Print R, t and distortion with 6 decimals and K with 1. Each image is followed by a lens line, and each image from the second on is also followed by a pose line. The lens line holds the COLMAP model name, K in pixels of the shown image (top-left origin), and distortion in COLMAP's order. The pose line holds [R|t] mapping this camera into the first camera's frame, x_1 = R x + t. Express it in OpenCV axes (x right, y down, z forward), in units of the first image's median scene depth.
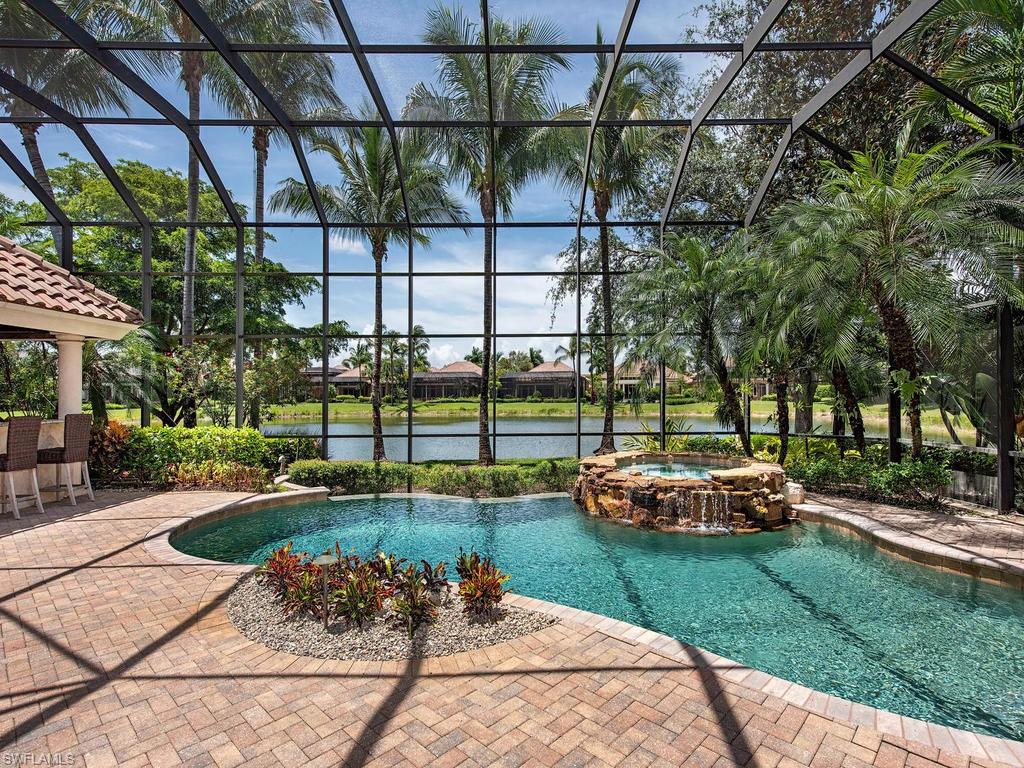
lens RADIAL K [[537.3, 0, 513.2], [0, 537.3, 382.4], [0, 0, 1]] dist [-0.006041, -0.001789]
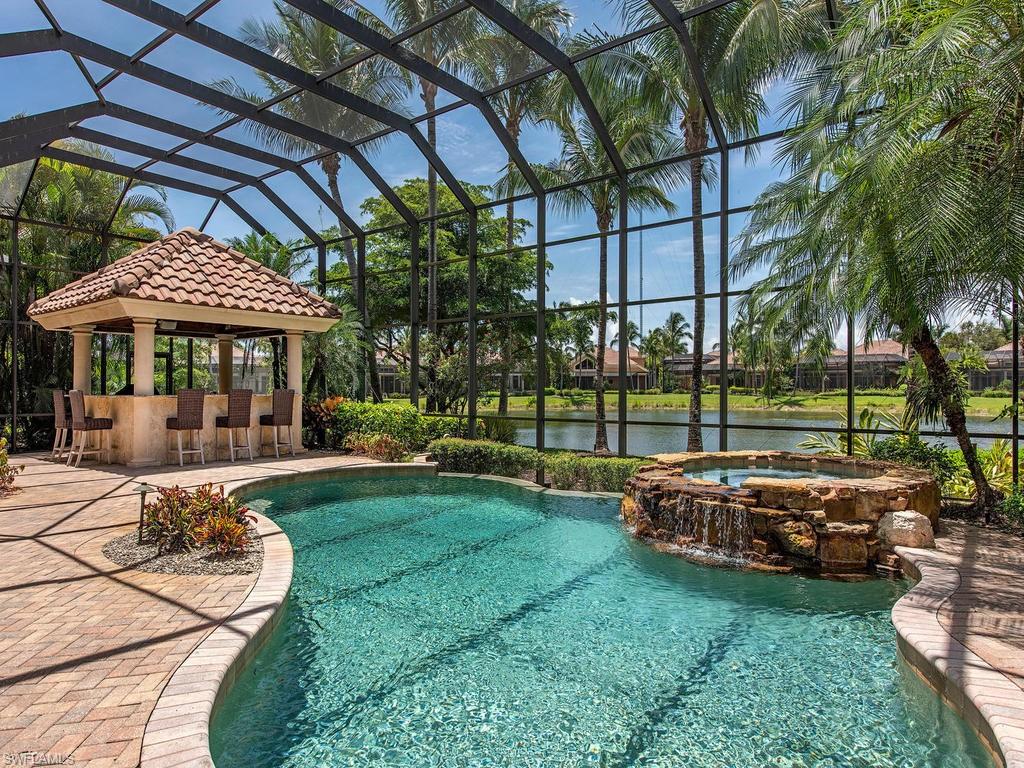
lens RADIAL K [[626.3, 0, 512.5], [0, 626.3, 387.2], [0, 0, 1]] dist [0.014851, 0.000710]
pose [[0.782880, 0.004182, -0.622159, 0.514892], [0.010965, 0.999729, 0.020518, 0.023576], [0.622076, -0.022885, 0.782622, 0.144350]]
